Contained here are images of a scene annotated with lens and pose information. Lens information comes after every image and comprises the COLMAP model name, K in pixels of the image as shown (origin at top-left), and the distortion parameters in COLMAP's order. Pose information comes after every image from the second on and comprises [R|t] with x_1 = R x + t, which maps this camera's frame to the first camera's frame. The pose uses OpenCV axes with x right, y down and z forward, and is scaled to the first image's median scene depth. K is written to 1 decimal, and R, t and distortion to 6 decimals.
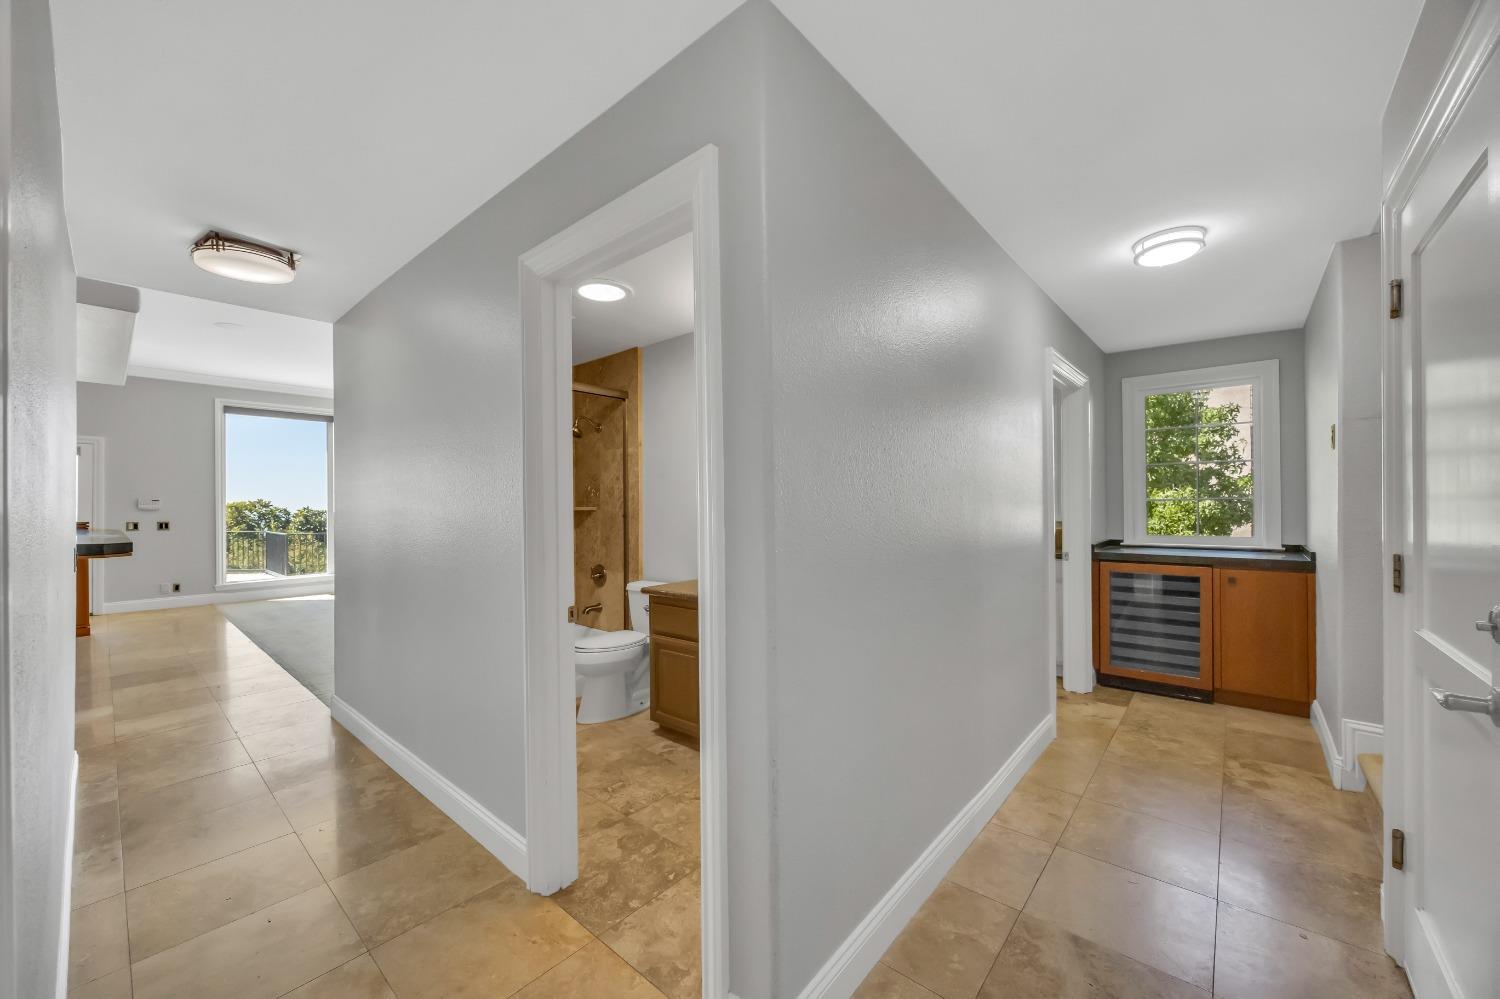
lens RADIAL K [[569.1, 0, 722.9], [0, 569.1, 501.7], [0, 0, 1]] dist [-0.003709, 0.000900]
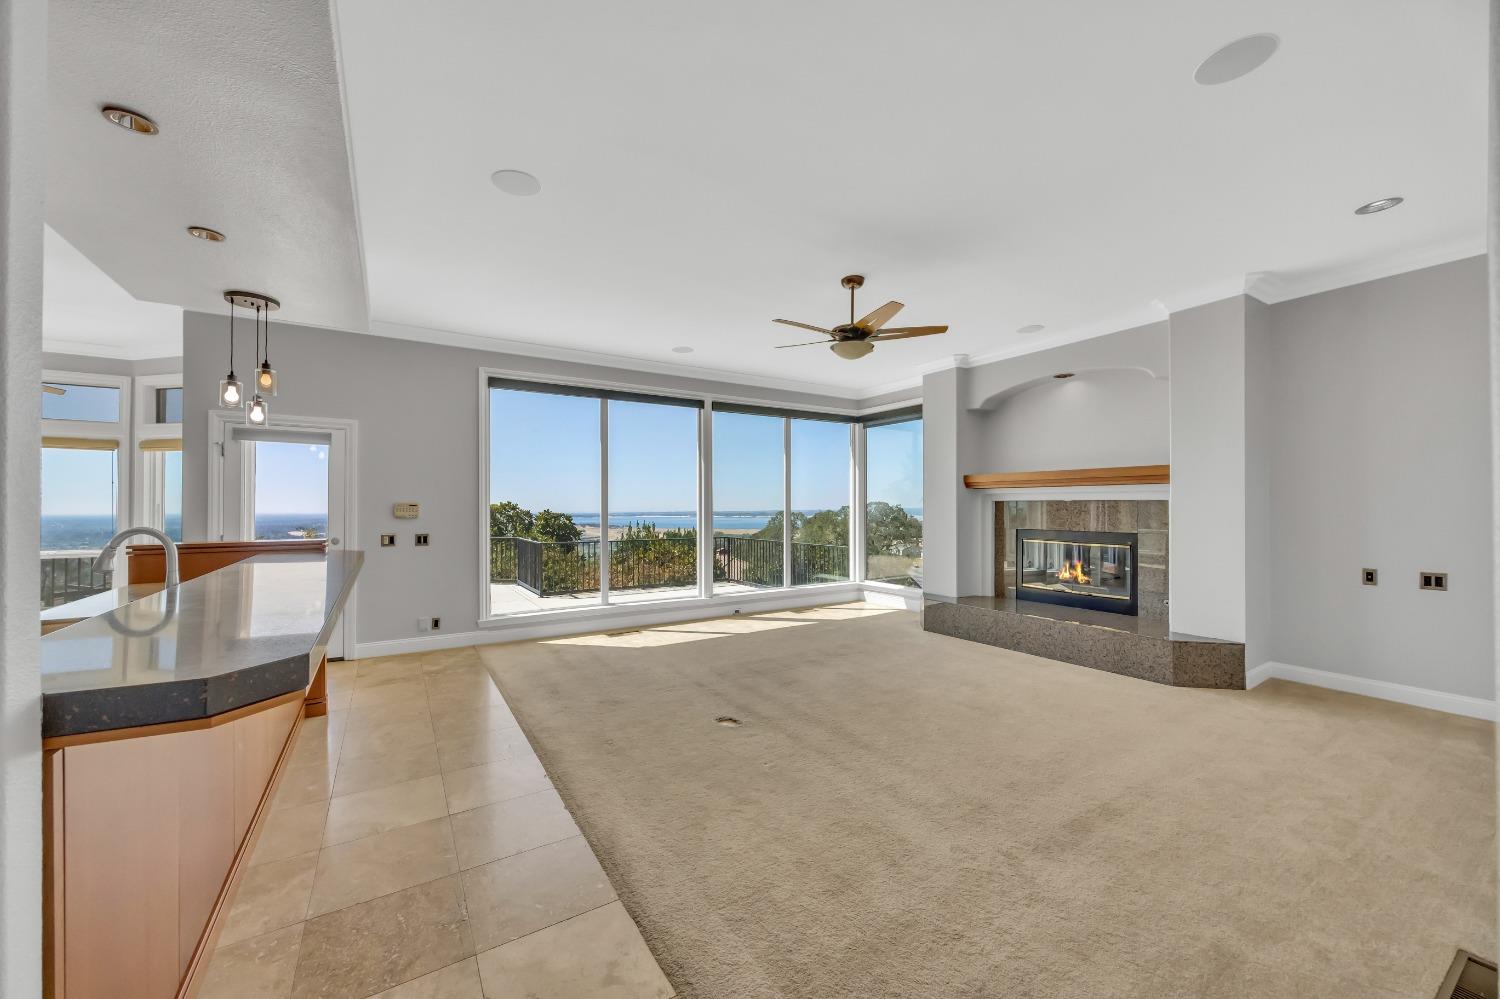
lens RADIAL K [[569.1, 0, 731.5], [0, 569.1, 506.4], [0, 0, 1]] dist [-0.003709, 0.000900]
pose [[0.957877, 0.007412, -0.287084, -0.362034], [-0.006102, 0.999966, 0.005459, -0.007336], [0.287114, -0.003477, 0.957890, 0.380450]]
